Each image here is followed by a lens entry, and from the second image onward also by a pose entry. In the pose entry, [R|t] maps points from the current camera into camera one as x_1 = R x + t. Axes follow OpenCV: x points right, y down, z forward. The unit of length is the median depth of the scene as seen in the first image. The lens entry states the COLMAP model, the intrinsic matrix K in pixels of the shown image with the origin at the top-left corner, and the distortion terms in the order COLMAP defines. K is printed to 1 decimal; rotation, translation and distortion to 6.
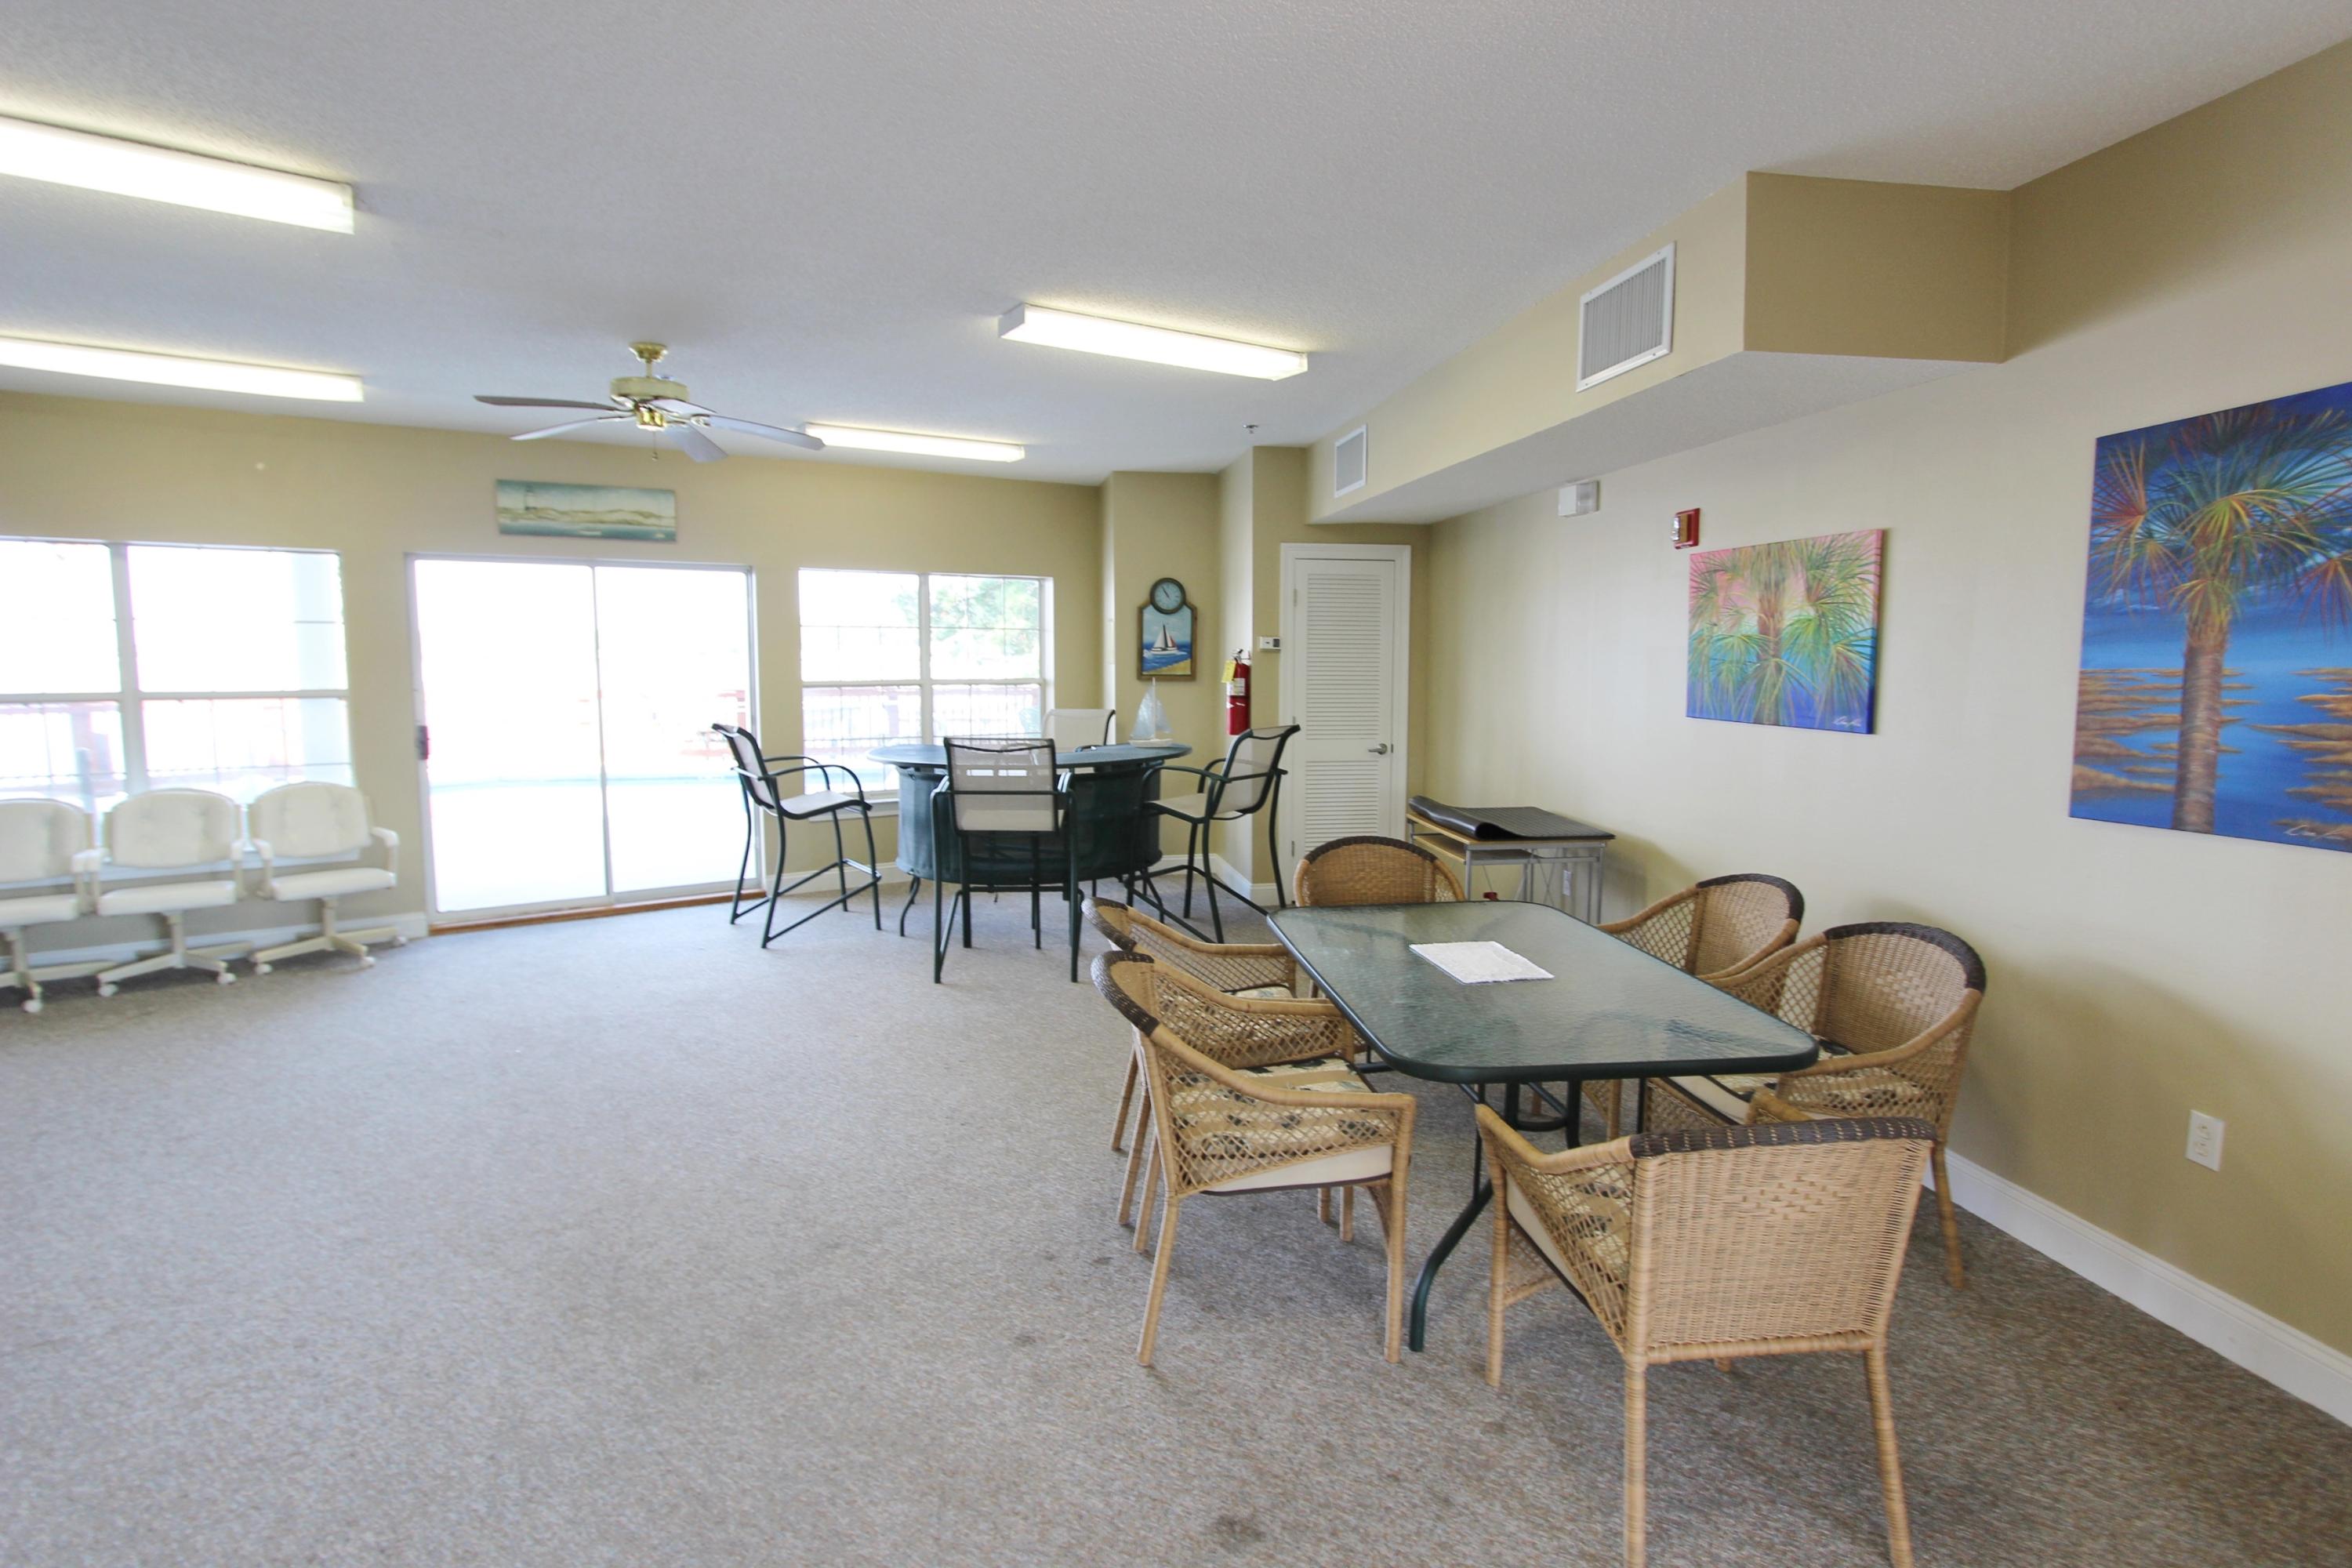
lens RADIAL K [[1192.8, 0, 1174.5], [0, 1192.8, 787.6], [0, 0, 1]] dist [-0.017374, 0.002003]
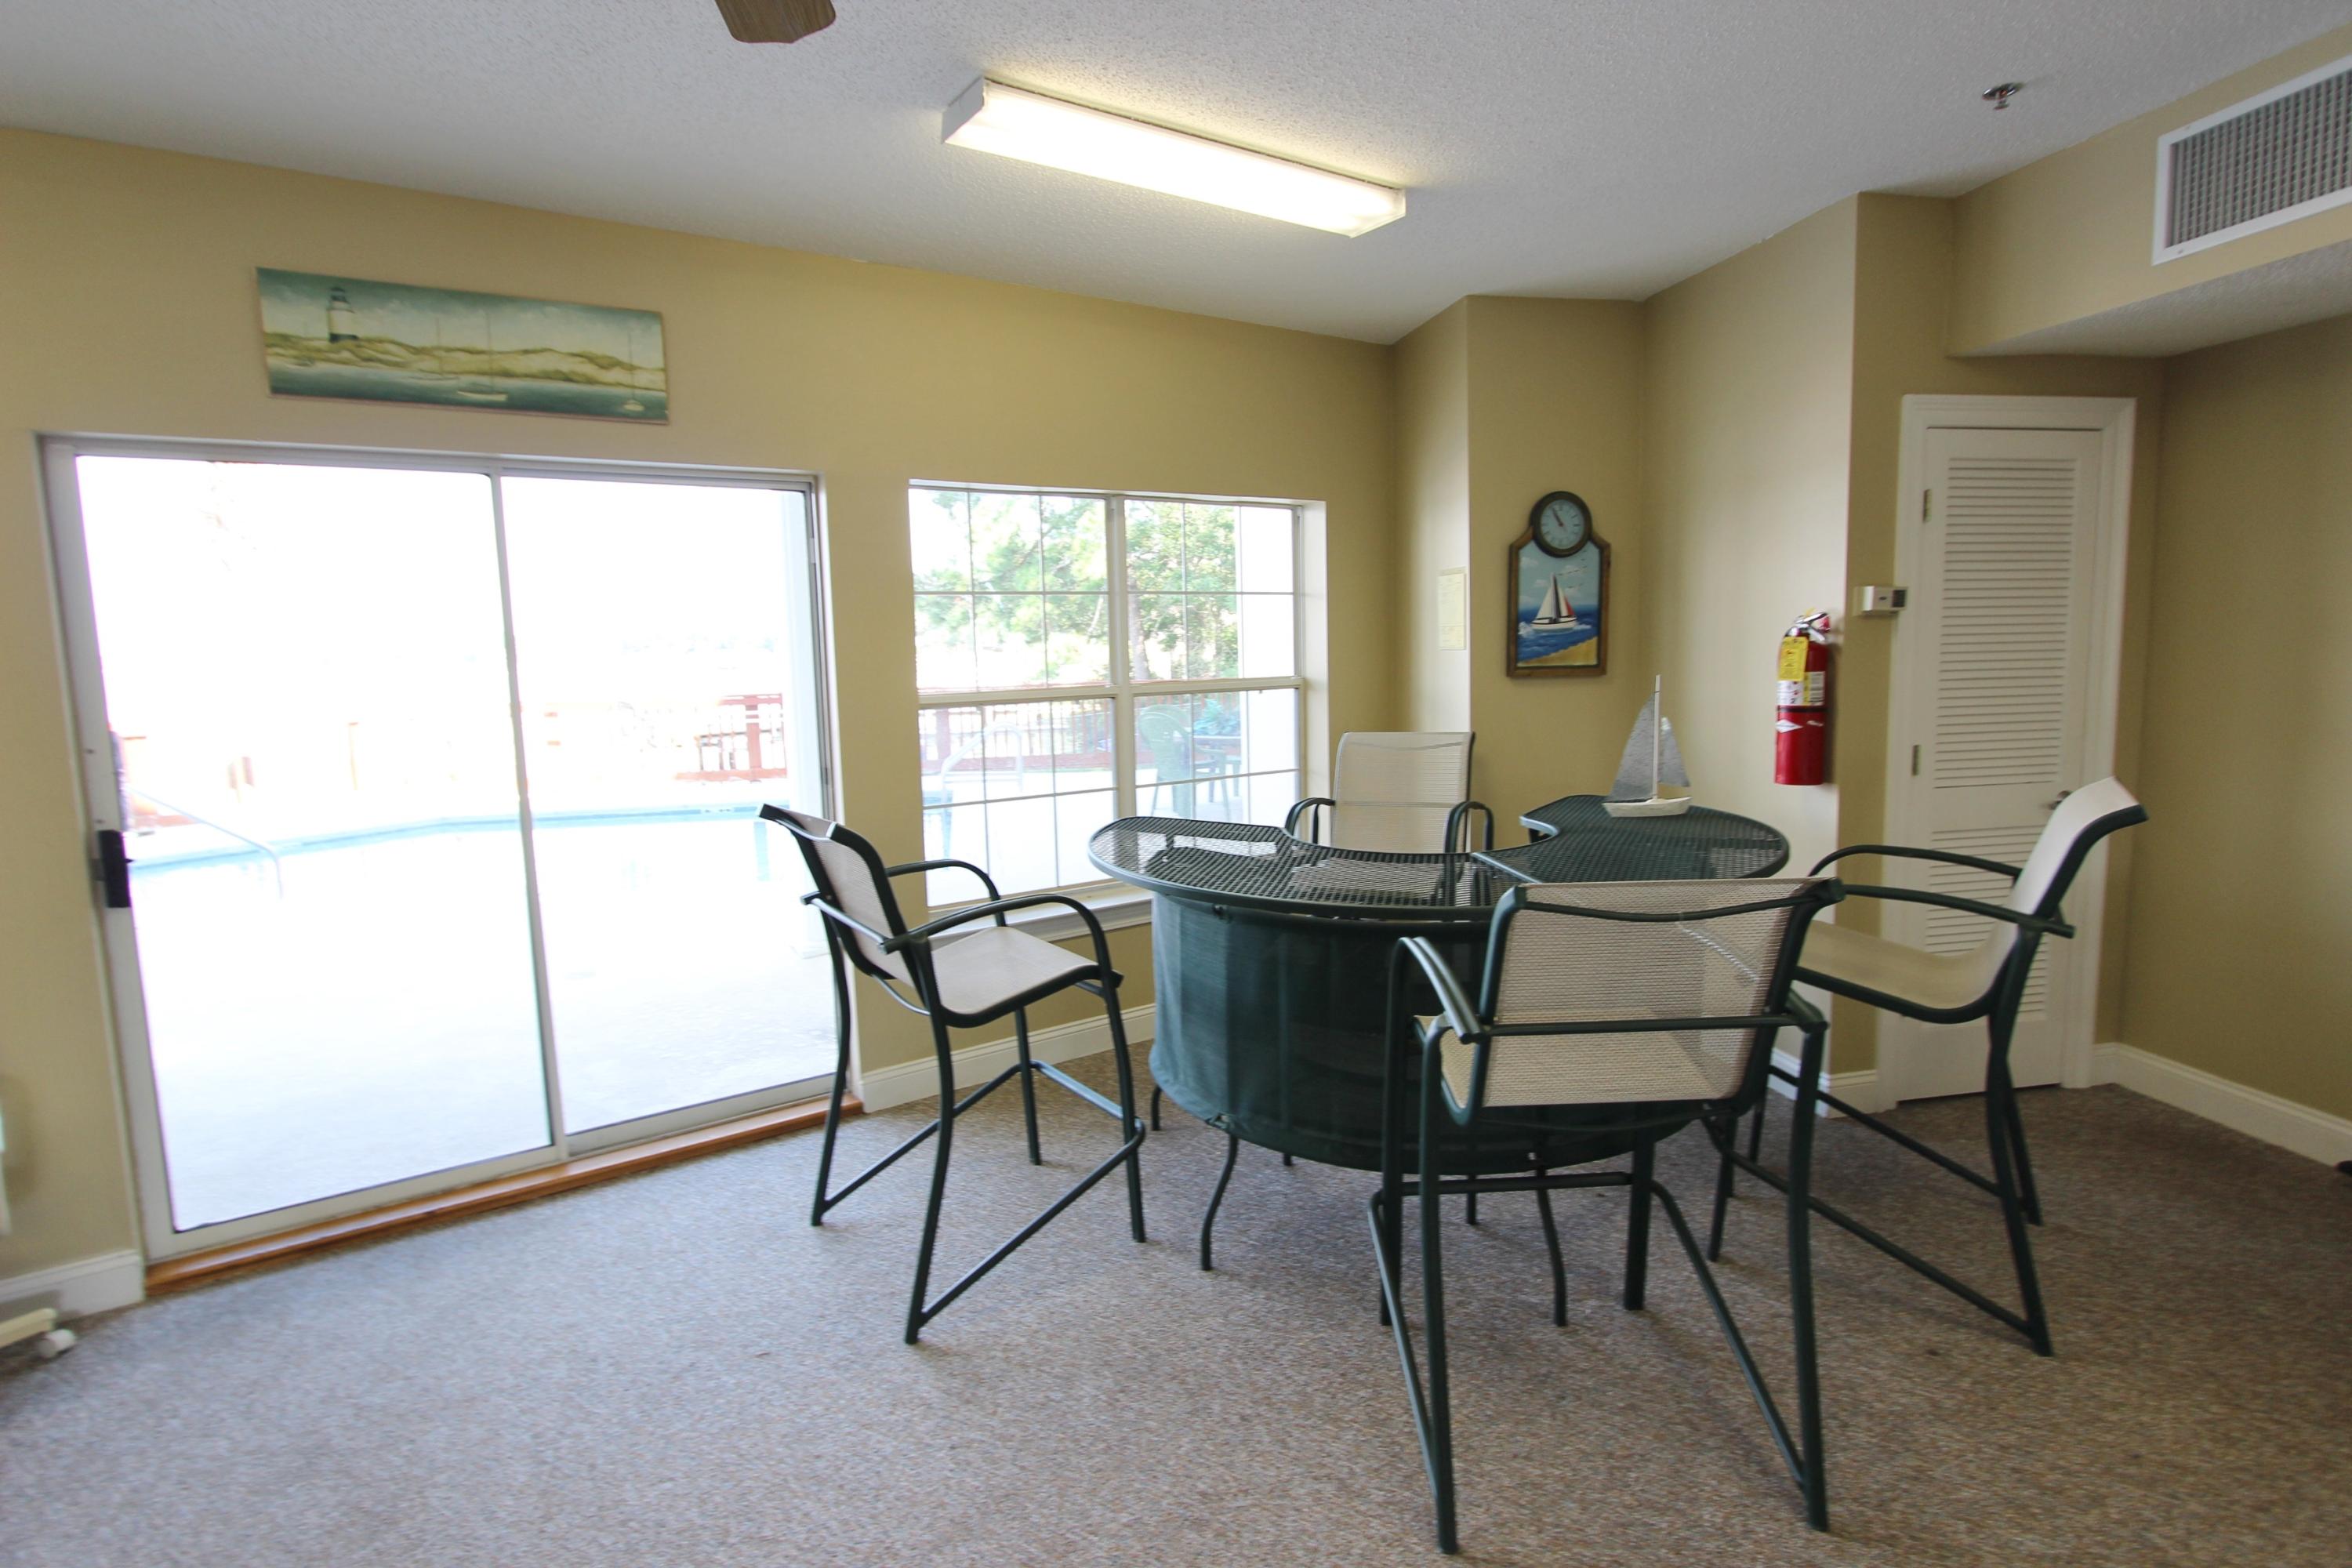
lens RADIAL K [[1192.8, 0, 1178.7], [0, 1192.8, 778.8], [0, 0, 1]] dist [-0.017374, 0.002003]
pose [[0.999548, -0.028535, 0.009440, -0.215665], [0.028496, 0.999585, 0.004219, -0.056200], [-0.009556, -0.003948, 0.999947, 0.503731]]
